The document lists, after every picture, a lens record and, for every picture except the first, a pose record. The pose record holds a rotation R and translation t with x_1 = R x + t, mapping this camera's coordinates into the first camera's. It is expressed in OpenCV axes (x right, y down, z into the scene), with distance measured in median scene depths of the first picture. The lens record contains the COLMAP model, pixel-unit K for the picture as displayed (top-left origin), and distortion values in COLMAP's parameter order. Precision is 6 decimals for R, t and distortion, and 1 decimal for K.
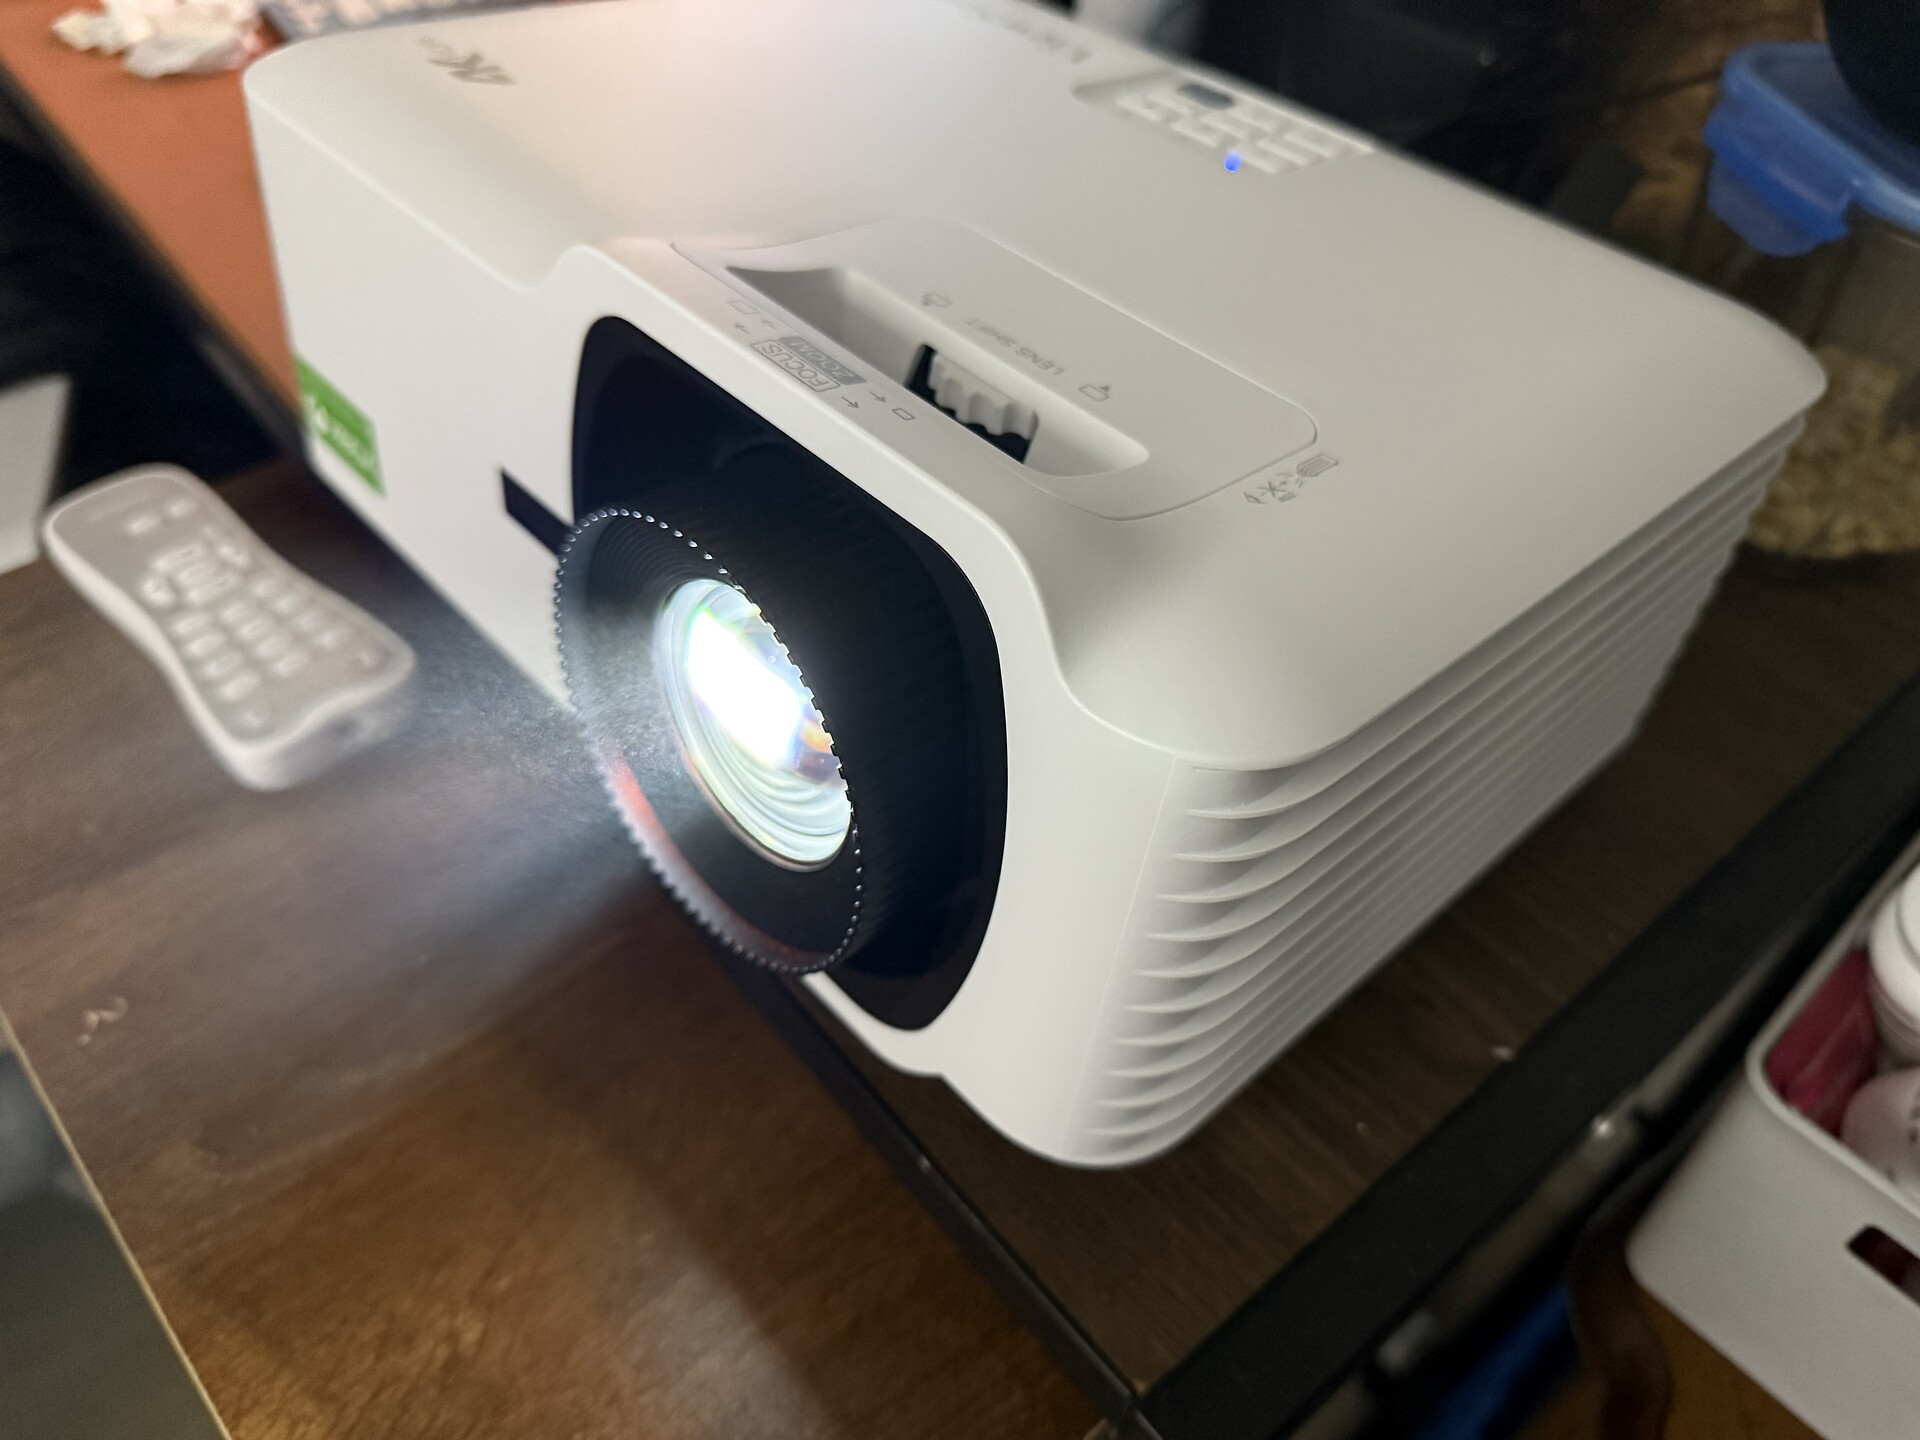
lens RADIAL K [[1364.9, 0, 917.4], [0, 1364.9, 702.5], [0, 0, 1]] dist [-0.012344, -0.001600]
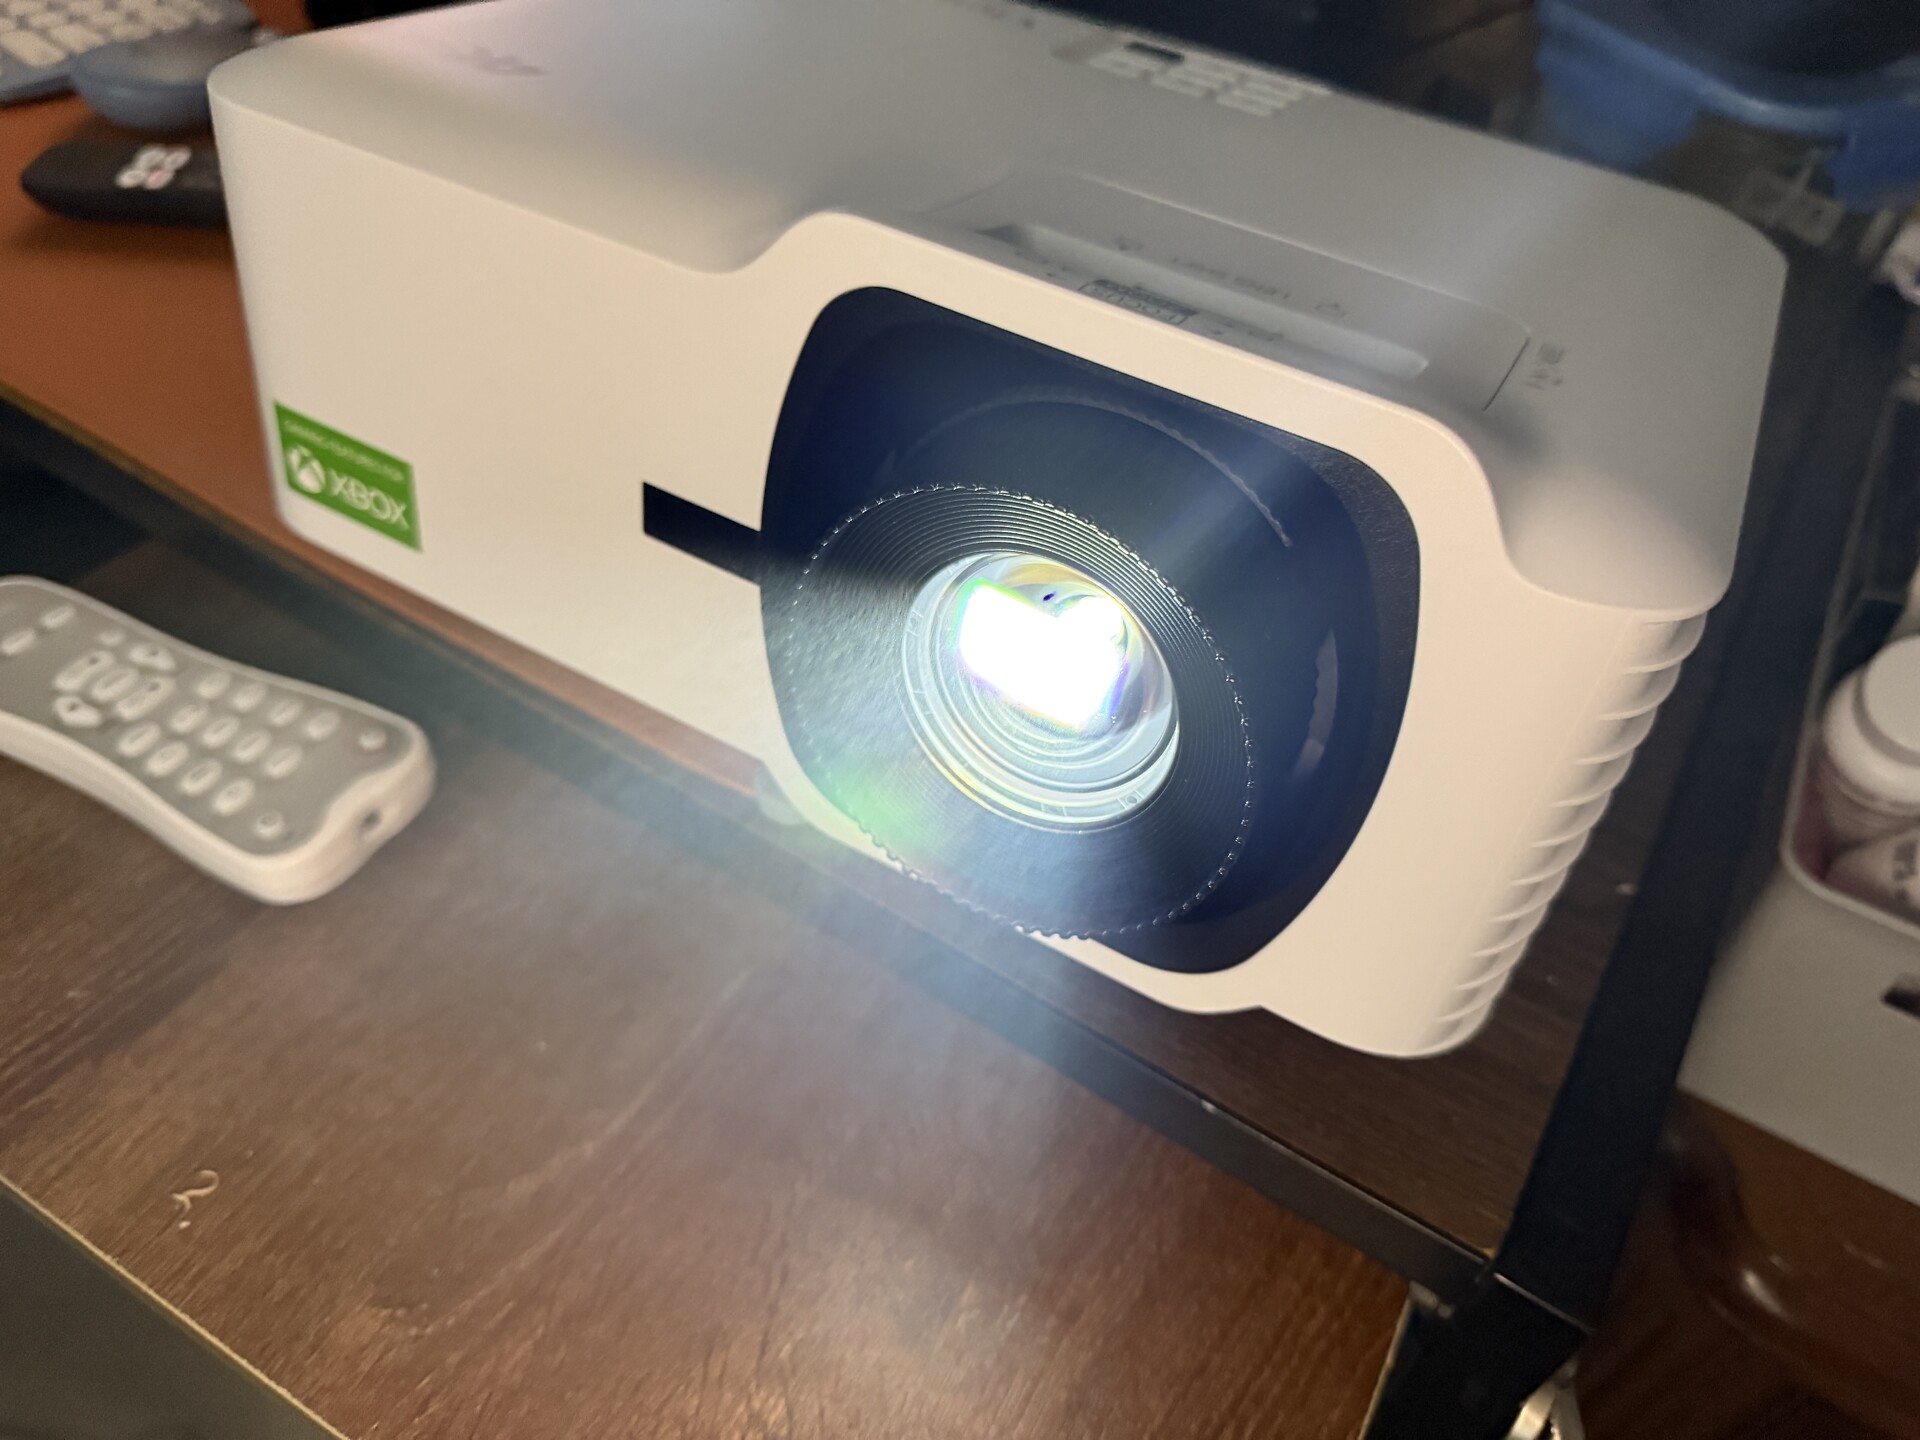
lens RADIAL K [[1365.1, 0, 918.1], [0, 1365.1, 721.3], [0, 0, 1]] dist [-0.009897, -0.002456]
pose [[0.955570, -0.175905, 0.236523, -0.306914], [0.176947, 0.984074, 0.016986, 0.003128], [-0.235744, 0.025621, 0.971477, 0.053430]]
